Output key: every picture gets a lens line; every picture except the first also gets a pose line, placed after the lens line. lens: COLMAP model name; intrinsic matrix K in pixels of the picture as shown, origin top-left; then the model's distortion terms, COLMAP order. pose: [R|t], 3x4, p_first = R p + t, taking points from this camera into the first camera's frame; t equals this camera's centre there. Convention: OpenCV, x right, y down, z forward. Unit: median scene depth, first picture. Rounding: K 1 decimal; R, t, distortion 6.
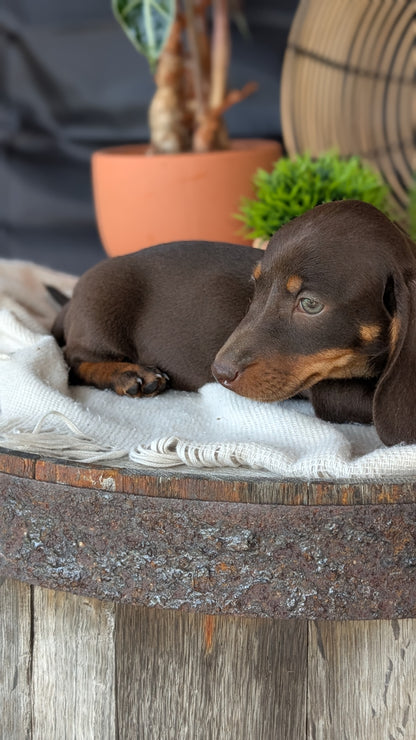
lens RADIAL K [[1125.6, 0, 241.0], [0, 1125.6, 369.3], [0, 0, 1]] dist [0.259493, -1.310300]
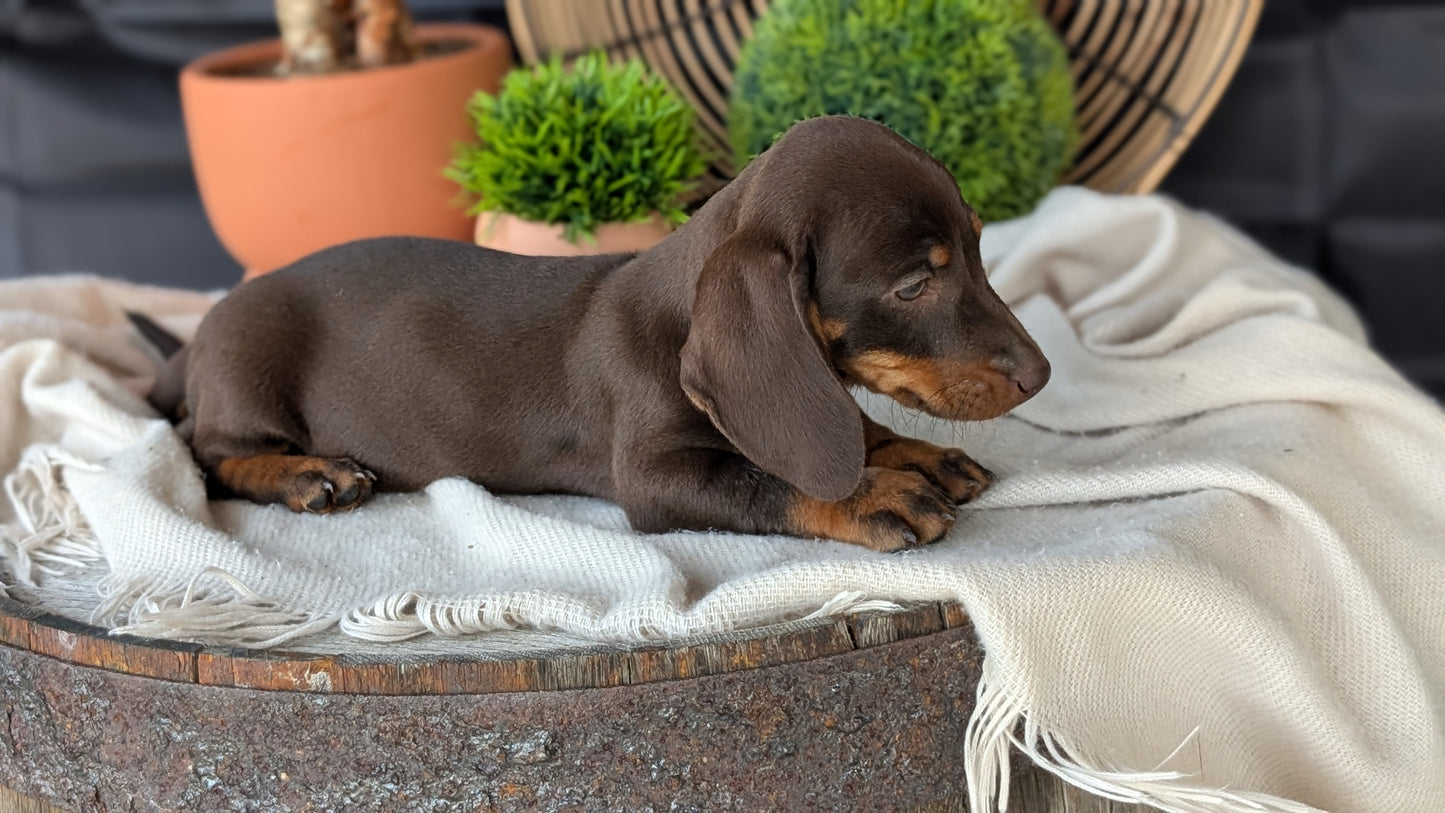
lens RADIAL K [[2168.6, 0, 716.8], [0, 2168.6, 383.4], [0, 0, 1]] dist [0.291536, -1.285017]
pose [[0.987059, -0.090006, 0.132713, -0.043905], [0.084544, 0.995346, 0.046243, -0.108356], [-0.136257, -0.034424, 0.990075, -0.274182]]
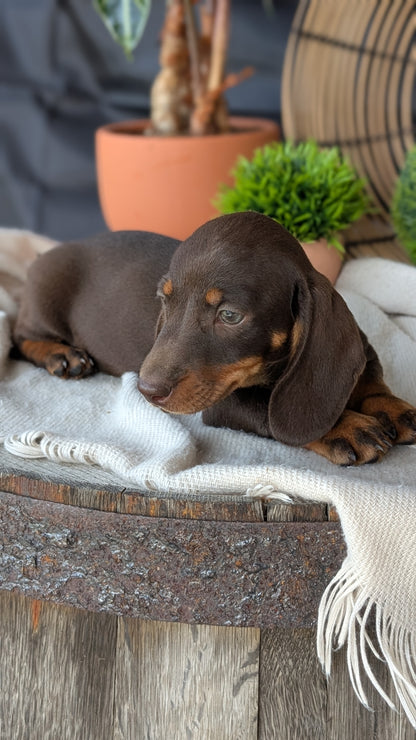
lens RADIAL K [[1115.5, 0, 218.9], [0, 1115.5, 370.9], [0, 0, 1]] dist [0.255086, -1.201152]
pose [[0.981932, 0.081999, -0.170543, 0.308450], [-0.069199, 0.994414, 0.079697, -0.102607], [0.176126, -0.066455, 0.982122, -0.032662]]
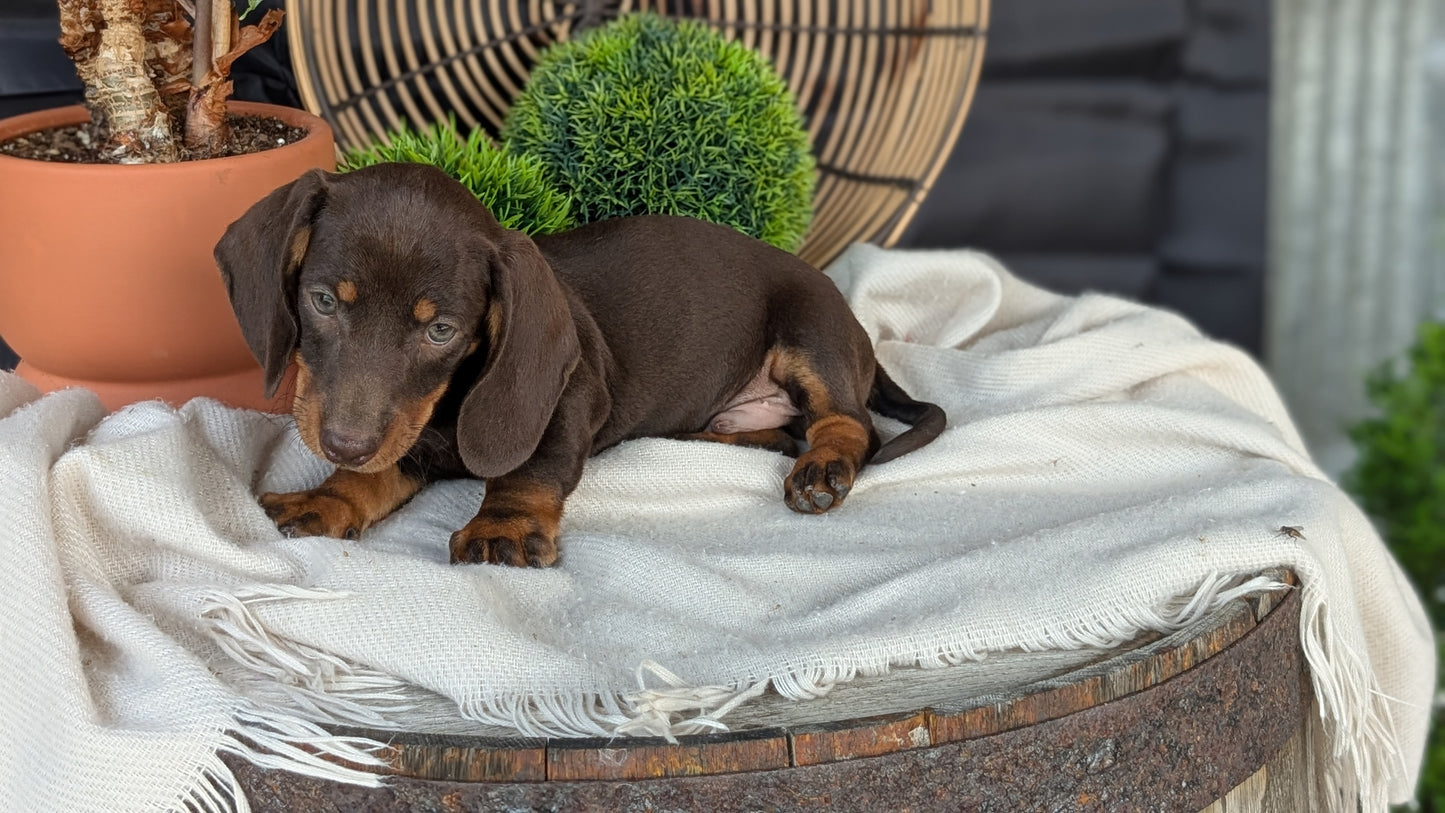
lens RADIAL K [[2178.2, 0, 767.4], [0, 2178.2, 351.6], [0, 0, 1]] dist [0.255086, -1.201152]
pose [[0.660931, -0.162081, 0.732734, -1.096462], [0.141334, 0.985810, 0.090578, -0.255337], [-0.737017, 0.043694, 0.674460, 0.178634]]
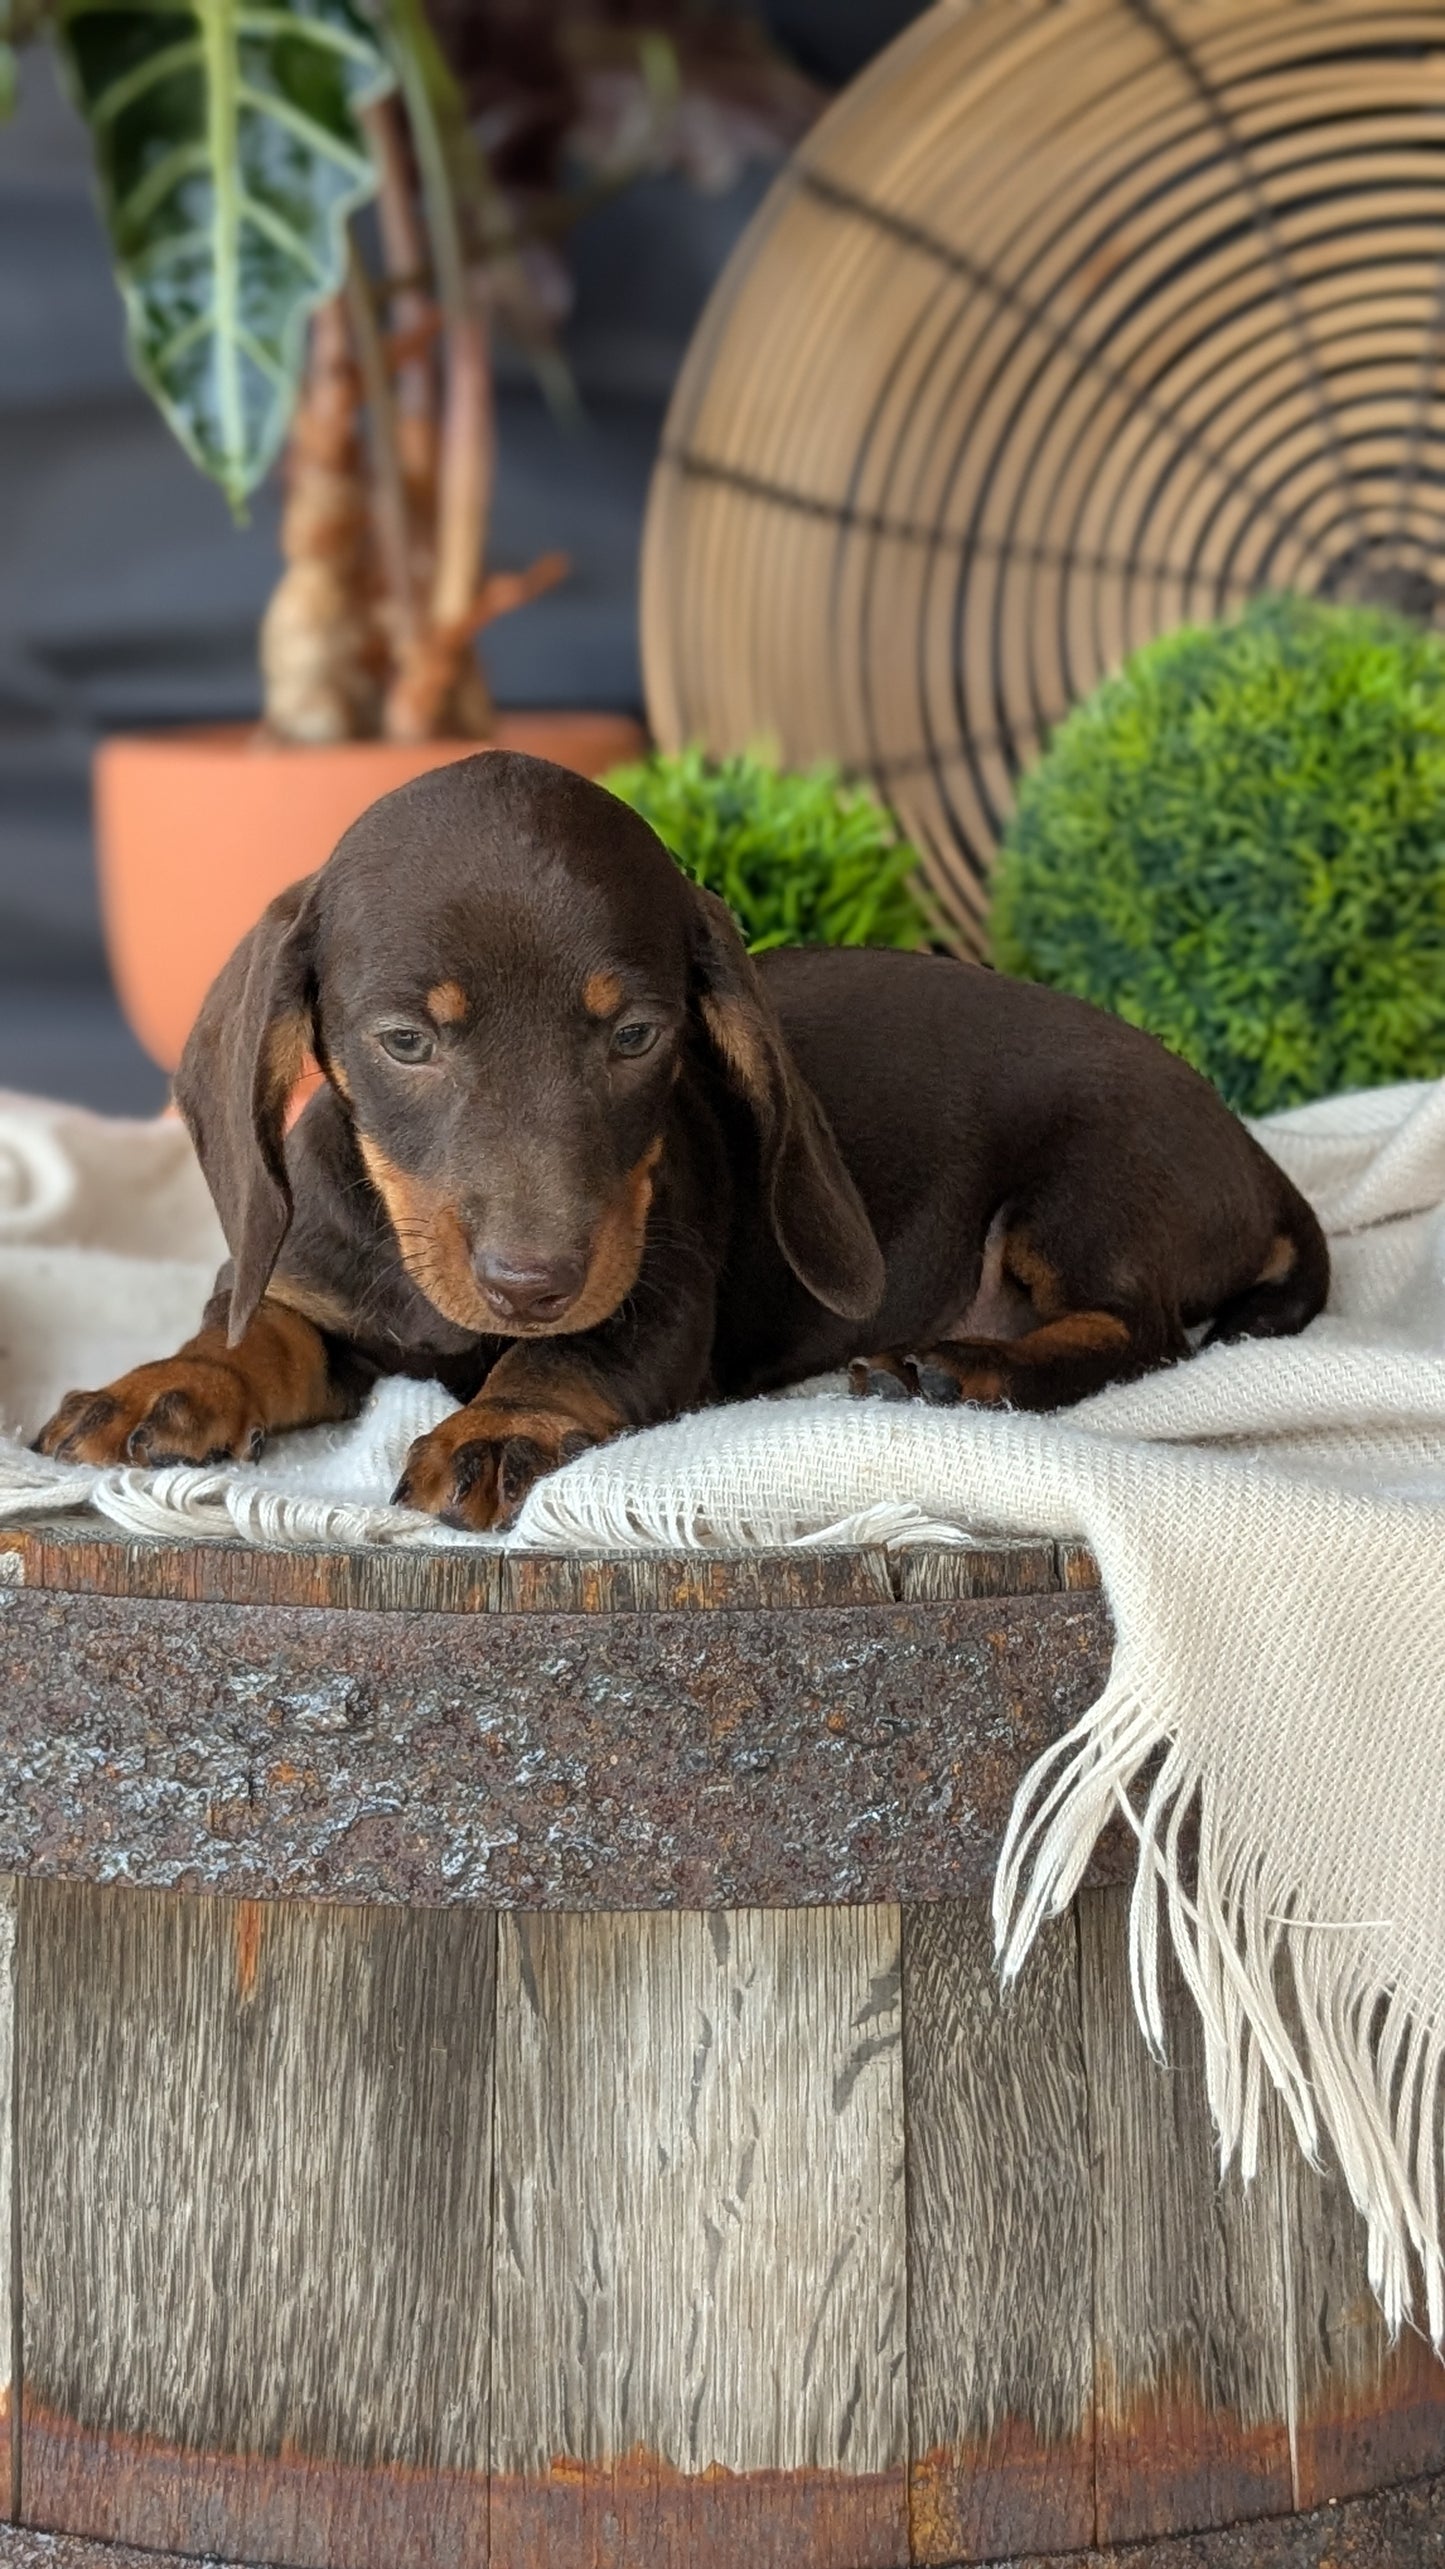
lens RADIAL K [[3855.4, 0, 721.6], [0, 3855.4, 1212.3], [0, 0, 1]] dist [0.291536, -1.285017]
pose [[0.999757, 0.013203, -0.017635, 0.150756], [-0.014489, 0.997086, -0.074891, 0.076331], [0.016595, 0.075129, 0.997036, -0.341106]]
